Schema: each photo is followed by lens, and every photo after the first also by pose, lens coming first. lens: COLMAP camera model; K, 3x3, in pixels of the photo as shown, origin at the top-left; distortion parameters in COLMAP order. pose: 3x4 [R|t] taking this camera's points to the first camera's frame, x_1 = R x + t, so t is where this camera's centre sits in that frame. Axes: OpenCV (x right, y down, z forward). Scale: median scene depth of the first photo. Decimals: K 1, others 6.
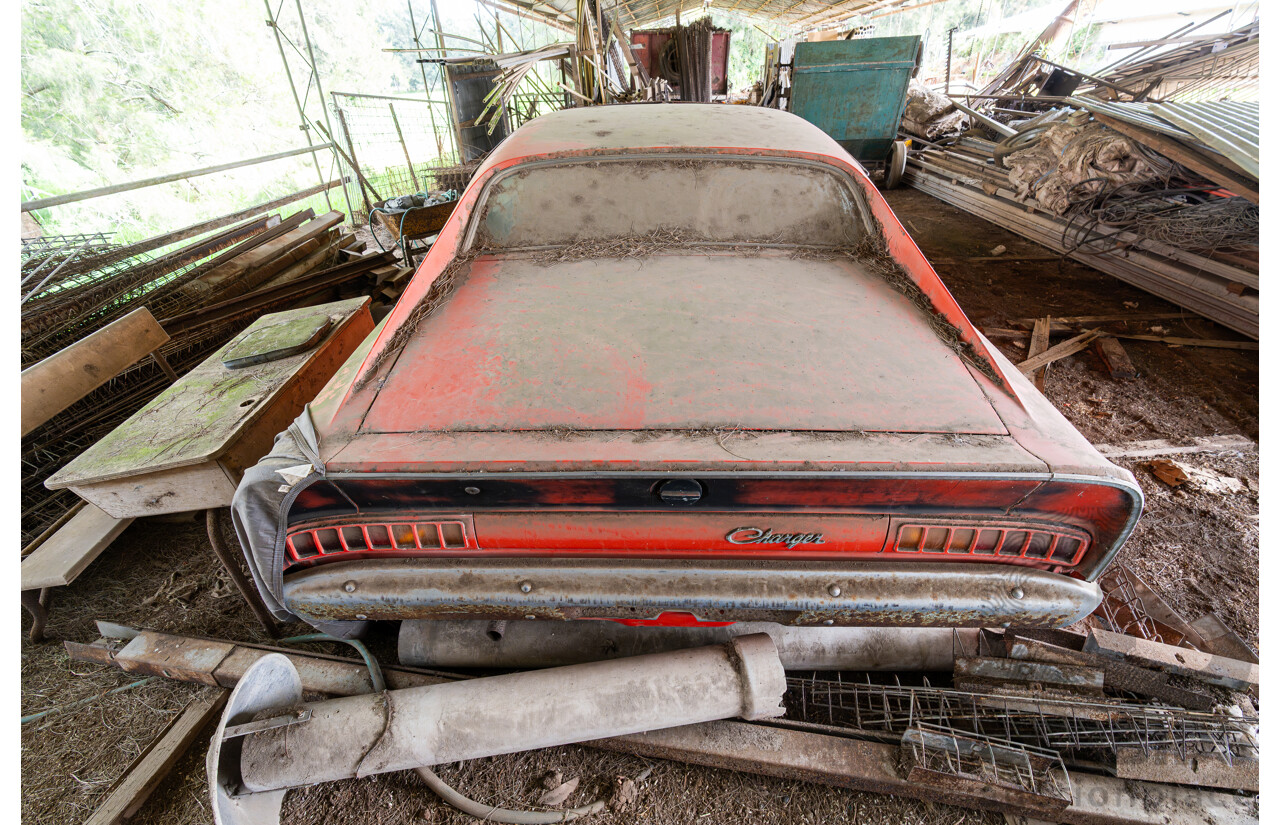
lens RADIAL K [[562.0, 0, 639.9], [0, 562.0, 416.9], [0, 0, 1]] dist [-0.004876, 0.002218]
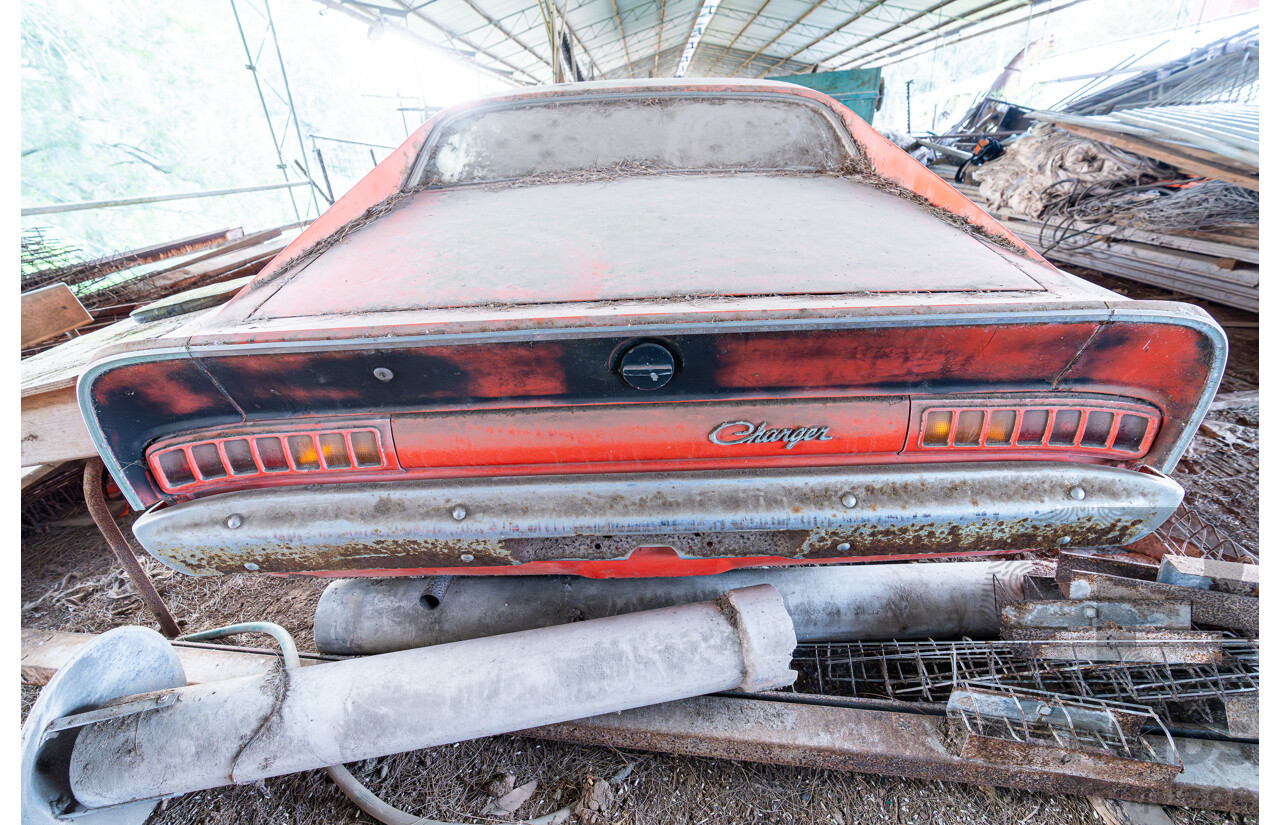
lens RADIAL K [[562.0, 0, 637.7], [0, 562.0, 409.4], [0, 0, 1]] dist [-0.004876, 0.002218]
pose [[0.999250, -0.034827, 0.016907, 0.035962], [0.036465, 0.993389, -0.108848, 0.232923], [-0.013005, 0.109383, 0.993915, 0.181903]]
